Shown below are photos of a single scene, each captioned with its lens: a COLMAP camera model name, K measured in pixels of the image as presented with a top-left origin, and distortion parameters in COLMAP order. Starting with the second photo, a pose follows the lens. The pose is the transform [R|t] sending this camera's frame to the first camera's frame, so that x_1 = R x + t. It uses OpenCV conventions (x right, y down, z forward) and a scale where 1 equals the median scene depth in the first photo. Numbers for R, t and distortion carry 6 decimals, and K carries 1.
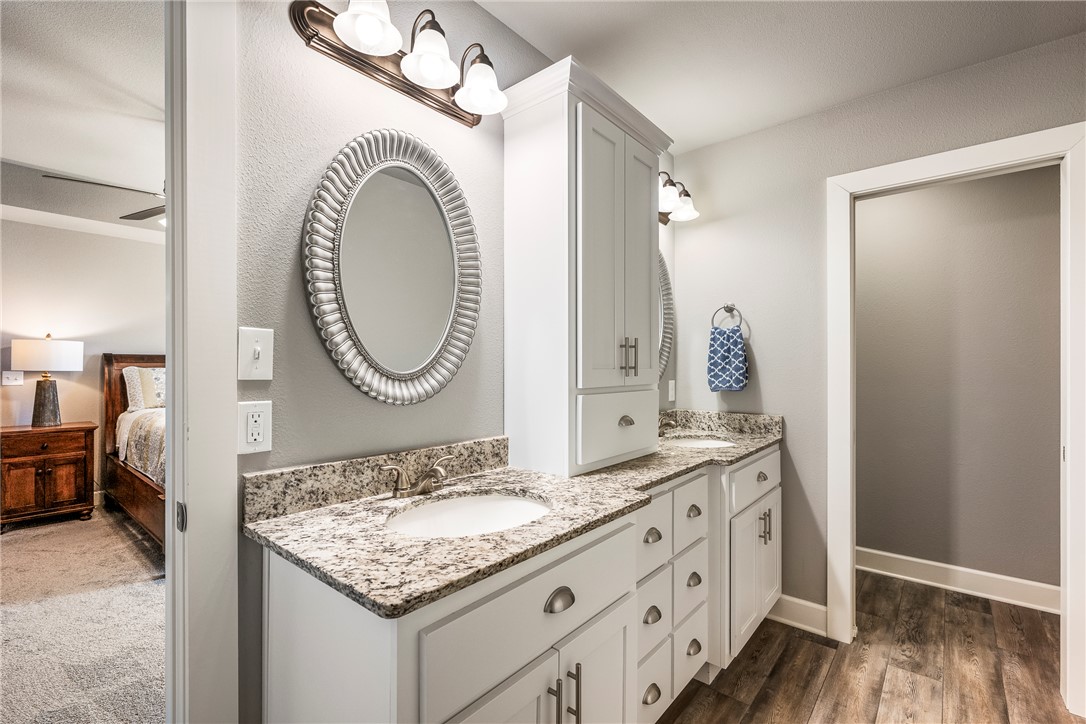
lens RADIAL K [[479.5, 0, 545.9], [0, 479.5, 366.7], [0, 0, 1]] dist [-0.002110, -0.000818]
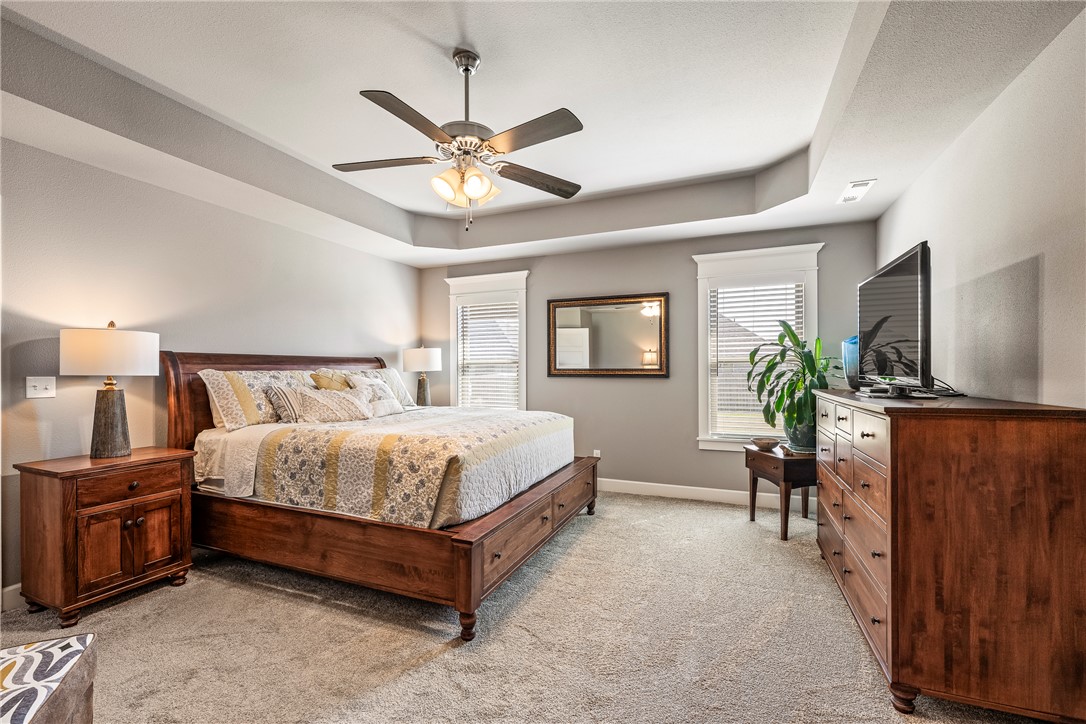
lens RADIAL K [[460.5, 0, 537.8], [0, 460.5, 376.5], [0, 0, 1]] dist [-0.003340, -0.000603]
pose [[0.953516, -0.006898, 0.301264, -0.664969], [0.003028, 0.999907, 0.013310, 0.003108], [-0.301328, -0.011779, 0.953448, 0.192923]]
